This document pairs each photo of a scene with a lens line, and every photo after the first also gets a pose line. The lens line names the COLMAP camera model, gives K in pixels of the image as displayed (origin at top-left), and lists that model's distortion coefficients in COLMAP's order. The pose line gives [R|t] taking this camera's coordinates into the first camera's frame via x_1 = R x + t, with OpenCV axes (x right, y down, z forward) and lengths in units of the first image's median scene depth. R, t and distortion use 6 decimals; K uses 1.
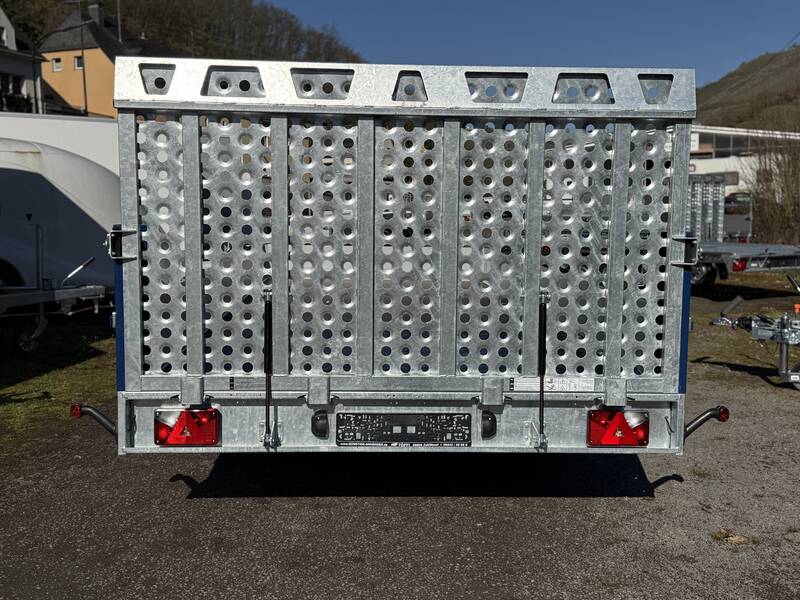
lens RADIAL K [[884.4, 0, 398.3], [0, 884.4, 298.8], [0, 0, 1]] dist [0.191075, -0.400577]
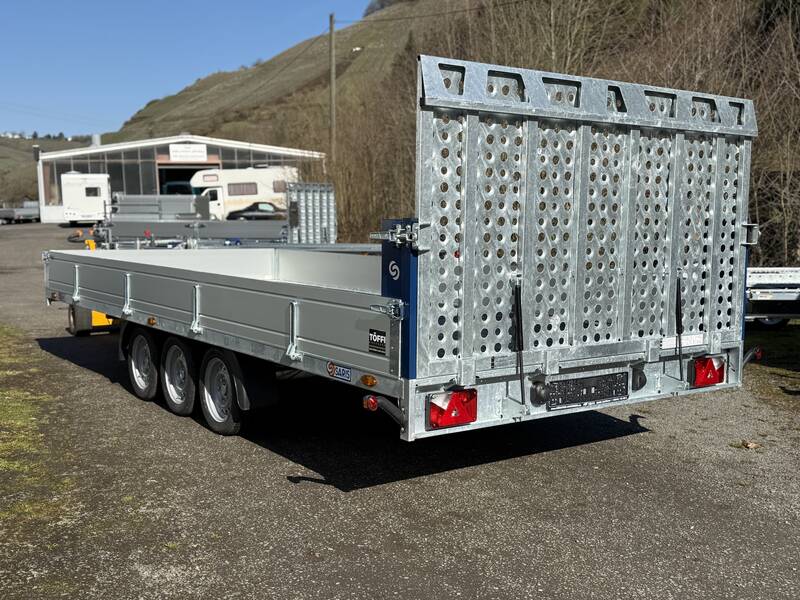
lens RADIAL K [[884.4, 0, 398.3], [0, 884.4, 298.8], [0, 0, 1]] dist [0.191075, -0.400577]
pose [[0.836236, -0.054895, 0.545615, -0.733284], [0.059936, 0.998165, 0.008566, 0.000588], [-0.545084, 0.025539, 0.837992, 0.126432]]
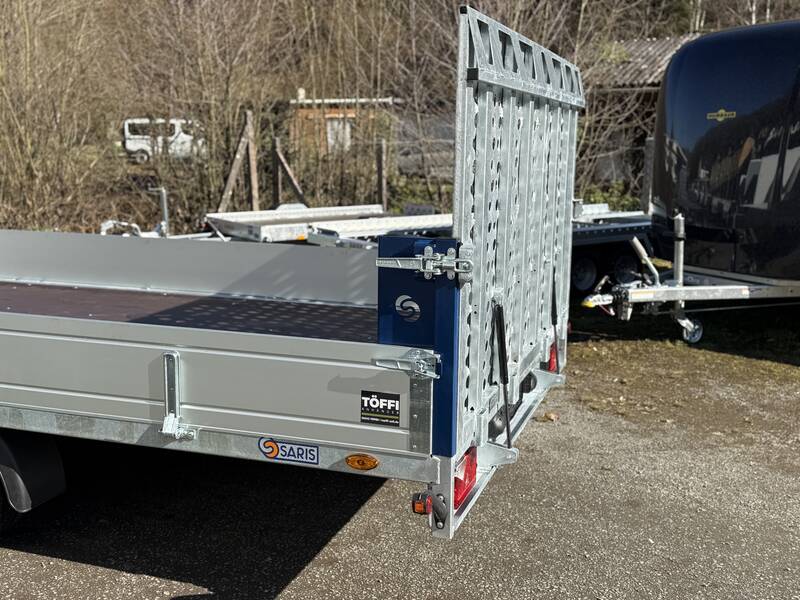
lens RADIAL K [[884.4, 0, 398.3], [0, 884.4, 298.8], [0, 0, 1]] dist [0.191075, -0.400577]
pose [[0.369410, -0.173443, 0.912937, -0.827917], [0.095976, 0.984295, 0.148164, -0.119849], [-0.924297, 0.032887, 0.380255, 0.632573]]
